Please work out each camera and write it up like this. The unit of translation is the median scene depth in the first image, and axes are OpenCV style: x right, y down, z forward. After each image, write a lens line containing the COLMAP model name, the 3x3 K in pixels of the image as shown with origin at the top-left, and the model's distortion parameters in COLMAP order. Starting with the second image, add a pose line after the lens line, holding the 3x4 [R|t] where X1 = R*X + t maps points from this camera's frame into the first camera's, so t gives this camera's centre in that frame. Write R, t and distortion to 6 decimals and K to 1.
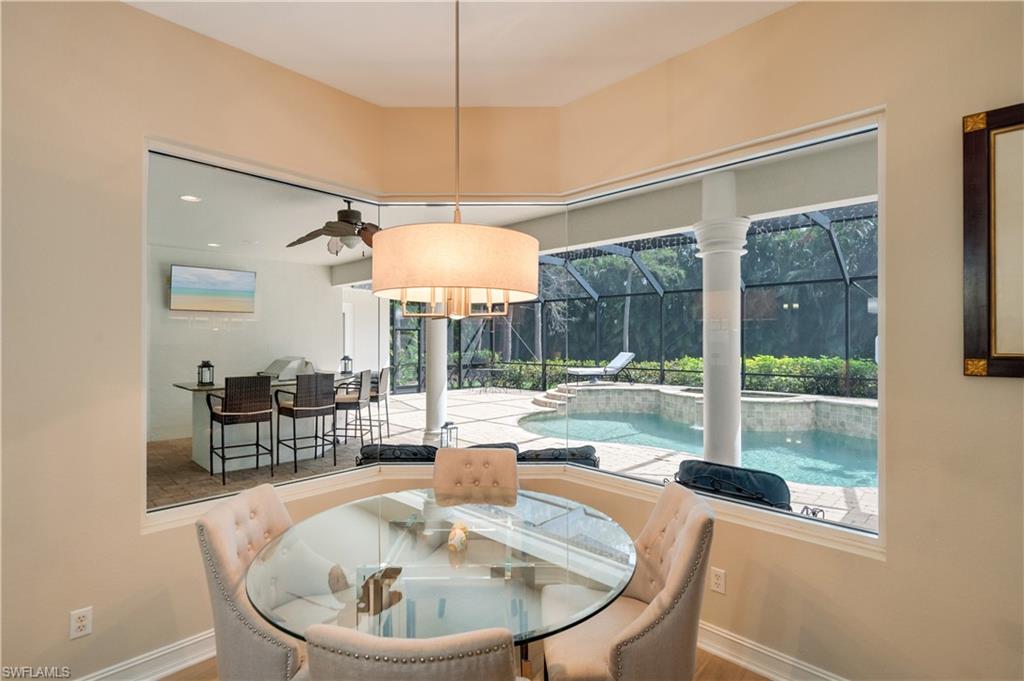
lens RADIAL K [[489.5, 0, 512.0], [0, 489.5, 340.5], [0, 0, 1]] dist [0.002005, -0.000189]
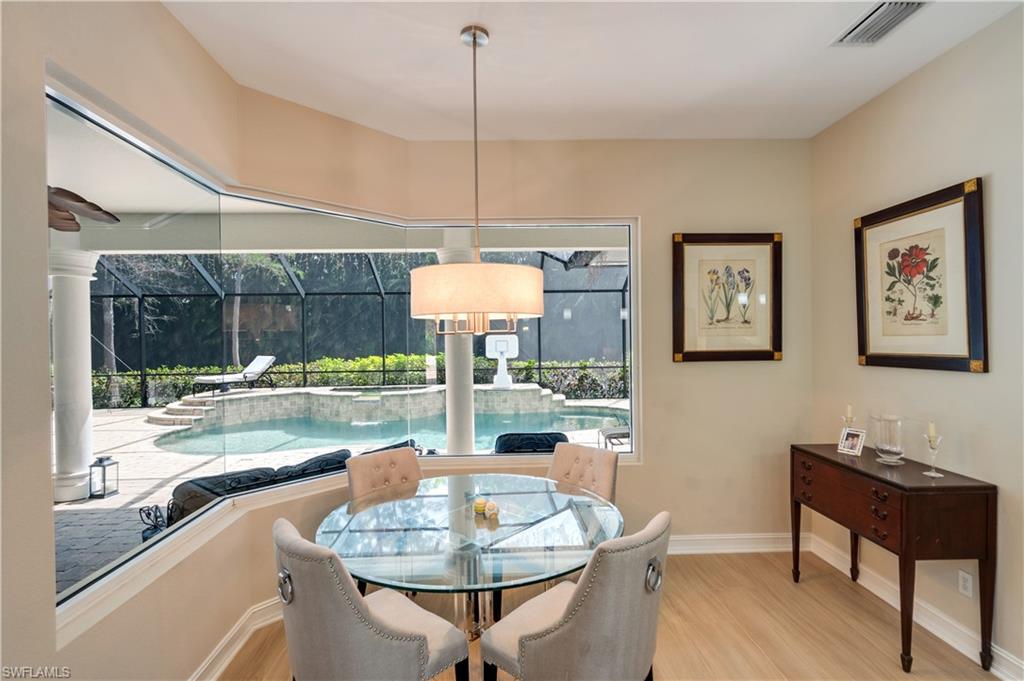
lens RADIAL K [[489.5, 0, 512.0], [0, 489.5, 340.5], [0, 0, 1]] dist [0.002005, -0.000189]
pose [[0.694139, -0.013675, 0.719711, -0.125459], [0.013579, 0.999890, 0.005902, -0.004663], [-0.719713, 0.005676, 0.694249, 0.010786]]
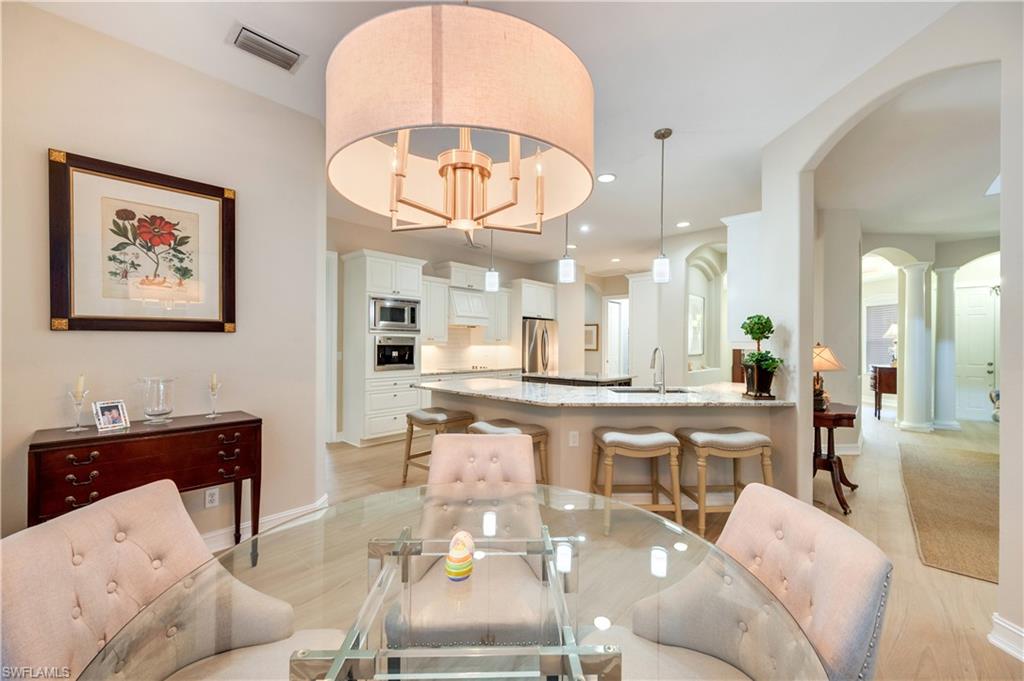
lens RADIAL K [[404.7, 0, 512.0], [0, 404.7, 340.5], [0, 0, 1]] dist [0.000747, -0.000013]
pose [[-0.999937, -0.003842, -0.010519, -0.022597], [-0.003749, 0.999954, -0.008805, 0.014588], [0.010552, -0.008765, -0.999906, 0.203715]]
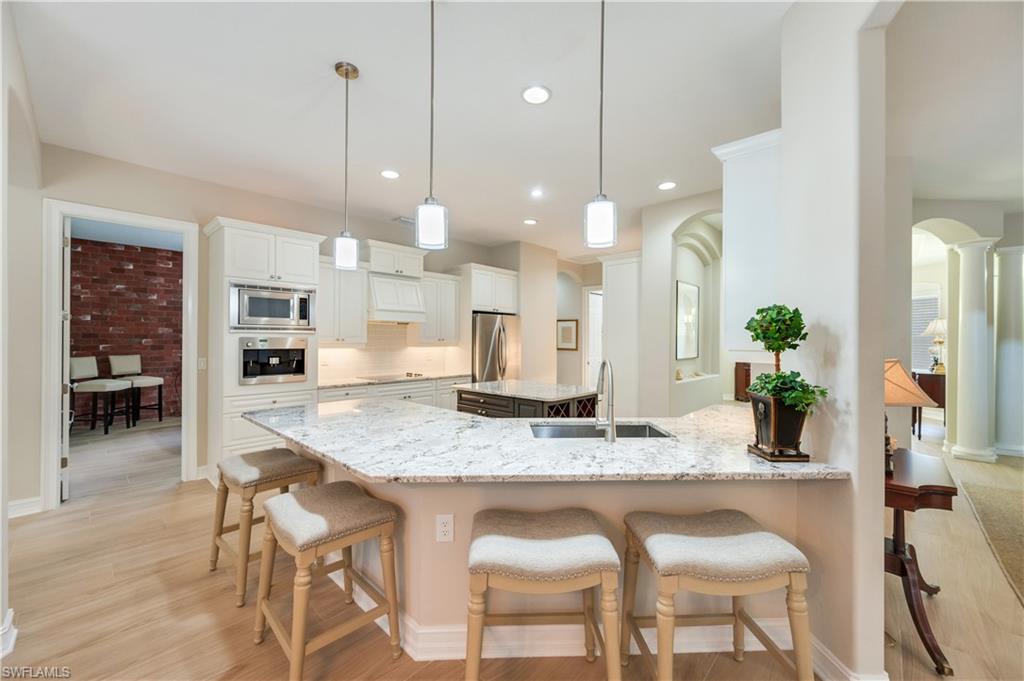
lens RADIAL K [[404.6, 0, 512.6], [0, 404.6, 335.3], [0, 0, 1]] dist [0.000751, -0.000117]
pose [[-0.999987, -0.002978, -0.004121, -0.082279], [-0.002942, 0.999959, -0.008602, 0.008206], [0.004147, -0.008590, -0.999955, 0.100524]]
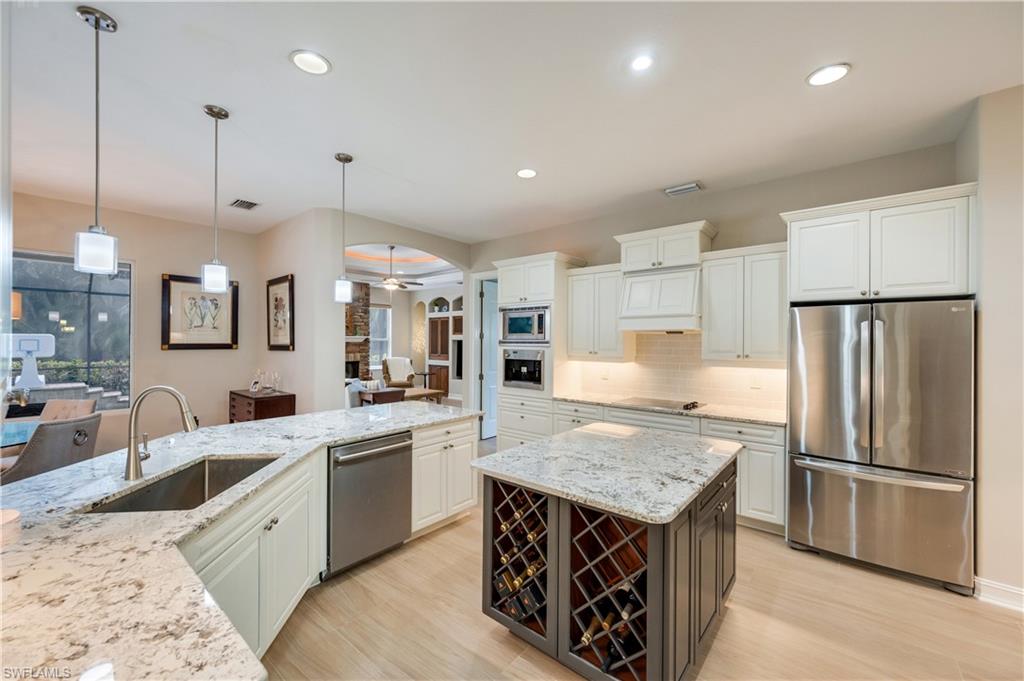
lens RADIAL K [[404.7, 0, 512.0], [0, 404.7, 340.5], [0, 0, 1]] dist [0.000747, -0.000013]
pose [[-0.058298, 0.002349, 0.998296, -0.256011], [-0.003716, 0.999990, -0.002570, 0.000724], [-0.998292, -0.003860, -0.058288, -0.159222]]
